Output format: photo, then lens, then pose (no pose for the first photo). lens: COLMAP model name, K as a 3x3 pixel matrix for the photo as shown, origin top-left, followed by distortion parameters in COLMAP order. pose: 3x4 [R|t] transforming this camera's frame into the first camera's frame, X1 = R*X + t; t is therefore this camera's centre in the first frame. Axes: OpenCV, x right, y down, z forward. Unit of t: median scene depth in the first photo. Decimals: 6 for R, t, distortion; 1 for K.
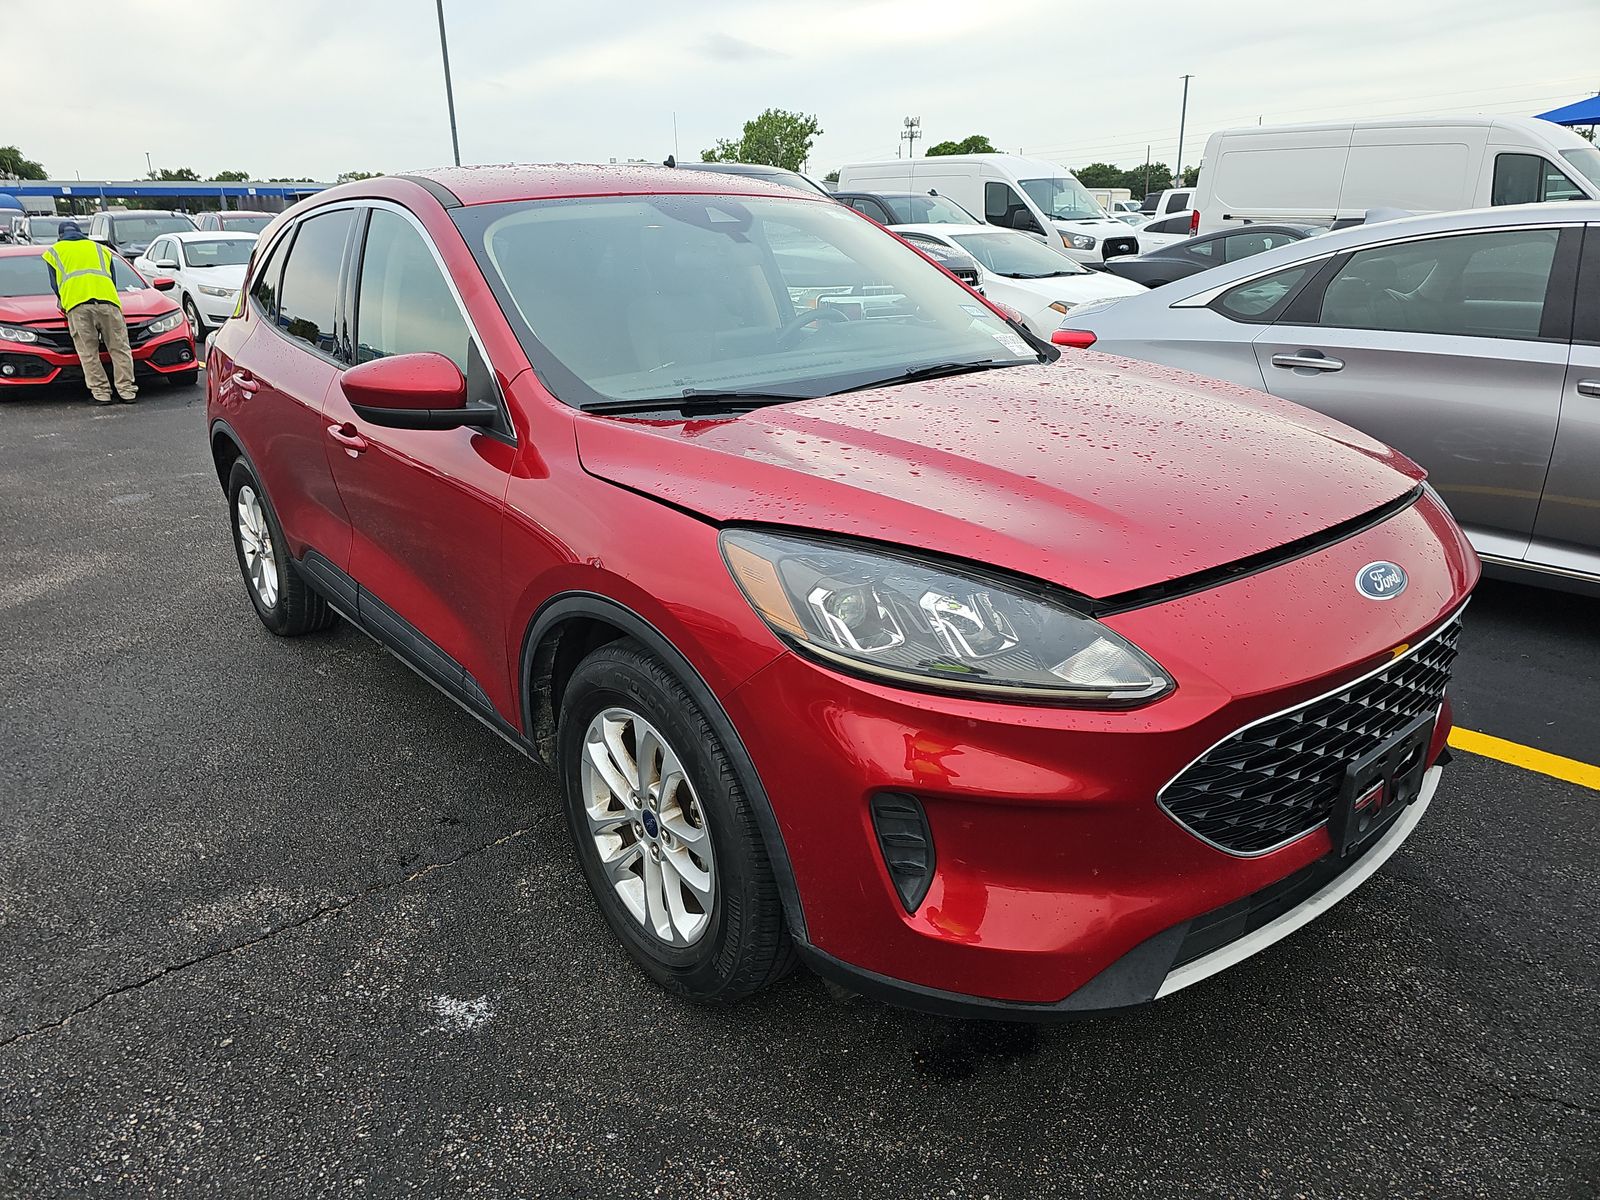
lens RADIAL K [[1050.1, 0, 799.4], [0, 1050.1, 580.2], [0, 0, 1]] dist [0.043337, -0.001397]
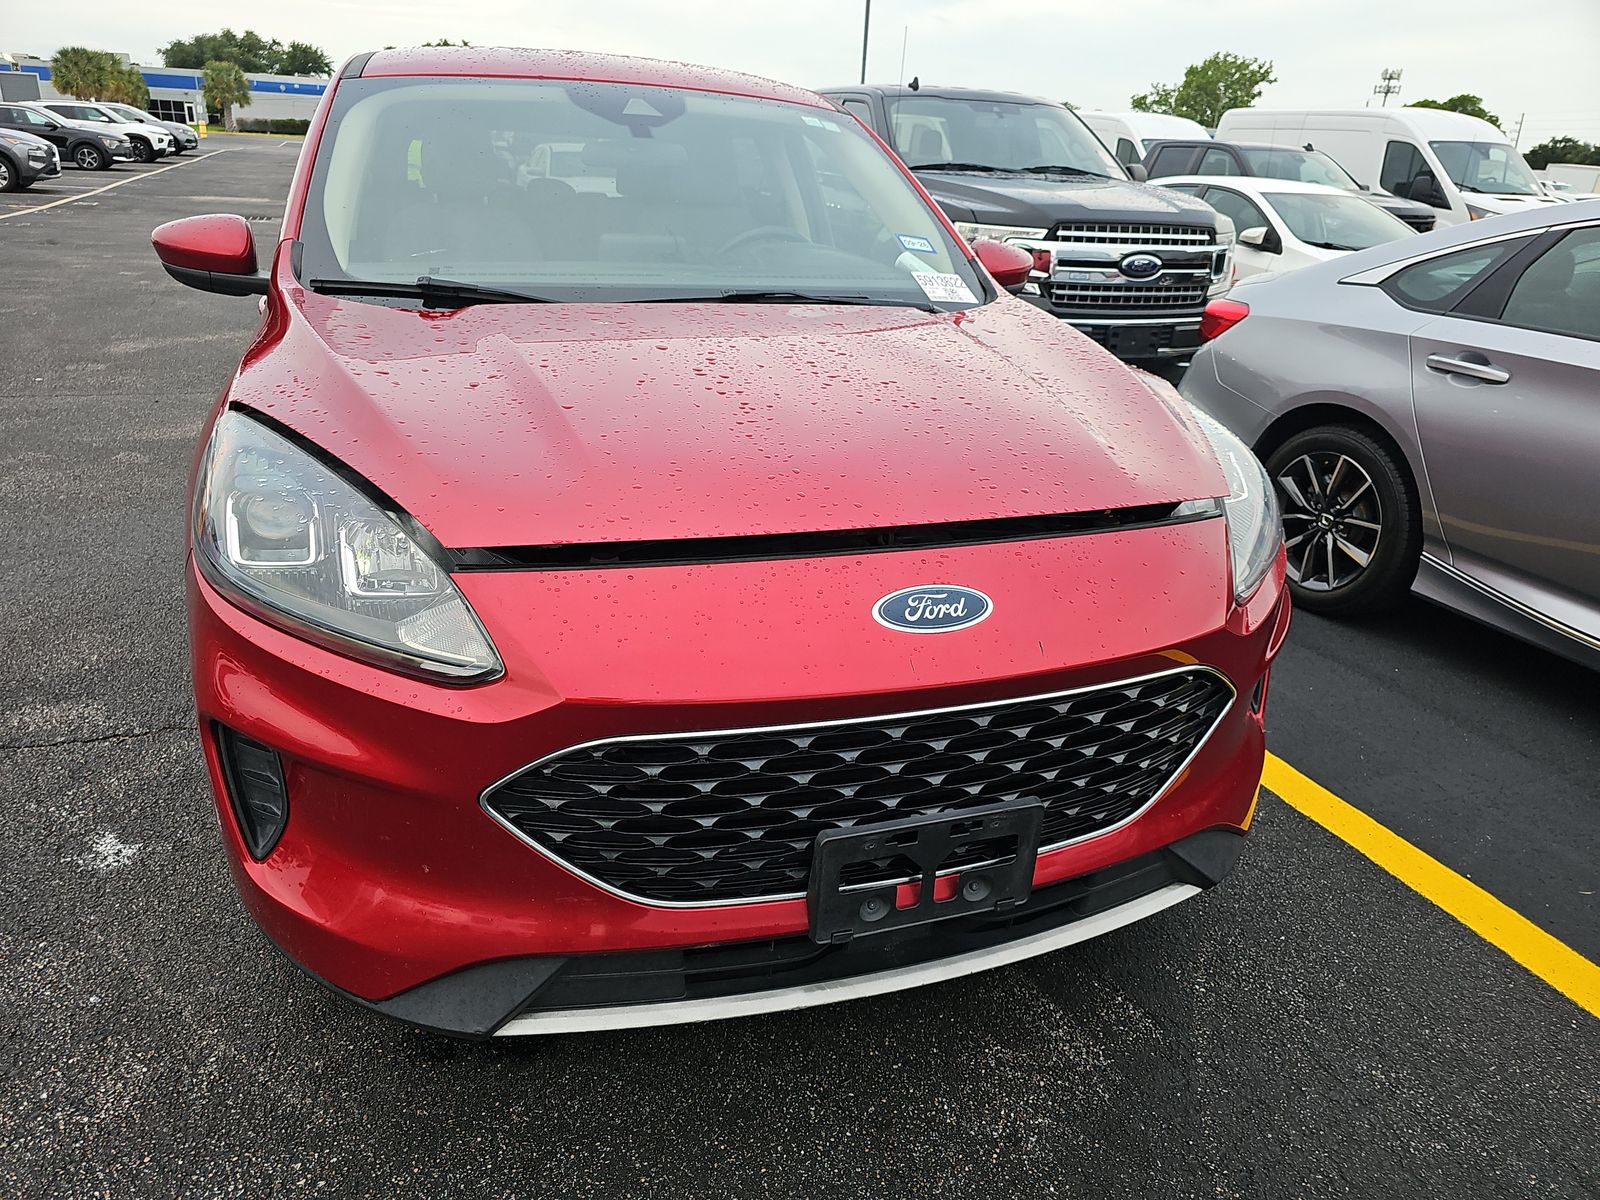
lens RADIAL K [[1075.3, 0, 800.0], [0, 1075.3, 600.0], [0, 0, 1]] dist [0.006584, -0.004405]
pose [[0.934050, 0.193282, -0.300321, 0.180302], [-0.175889, 0.980804, 0.084186, -0.013610], [0.310828, -0.025811, 0.950116, 0.065930]]
